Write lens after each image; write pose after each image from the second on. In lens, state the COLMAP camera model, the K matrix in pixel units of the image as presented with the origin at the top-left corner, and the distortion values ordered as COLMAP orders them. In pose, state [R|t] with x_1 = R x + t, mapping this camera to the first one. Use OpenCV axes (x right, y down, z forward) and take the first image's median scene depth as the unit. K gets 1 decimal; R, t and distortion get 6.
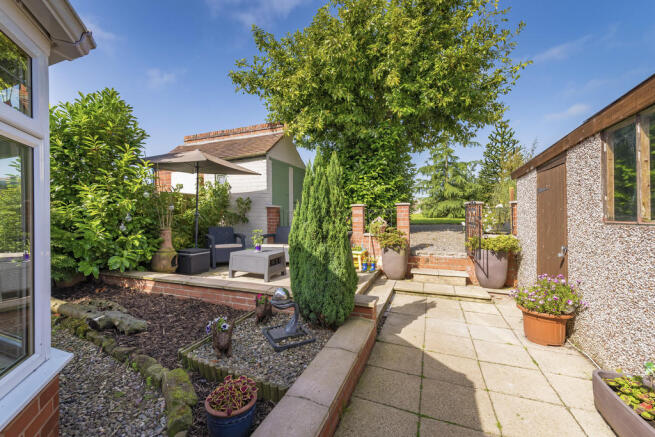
lens RADIAL K [[261.8, 0, 328.5], [0, 261.8, 216.1], [0, 0, 1]] dist [0.001391, -0.000165]
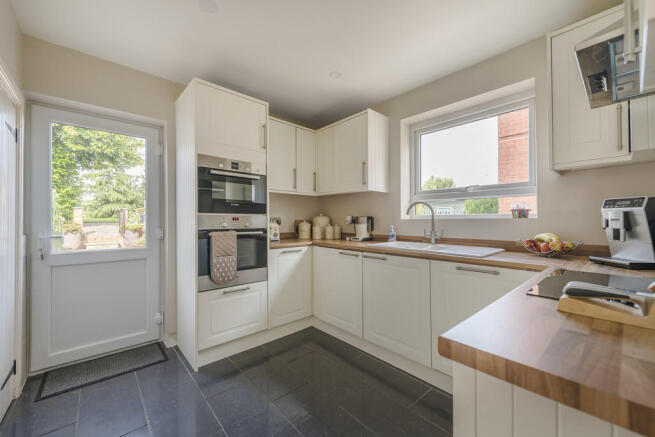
lens RADIAL K [[261.8, 0, 326.8], [0, 261.8, 217.3], [0, 0, 1]] dist [0.001391, -0.000165]
pose [[0.449140, 0.009495, 0.893411, -0.197203], [-0.004442, 0.999955, -0.008394, 0.009787], [-0.893451, -0.000198, 0.449162, -0.469194]]
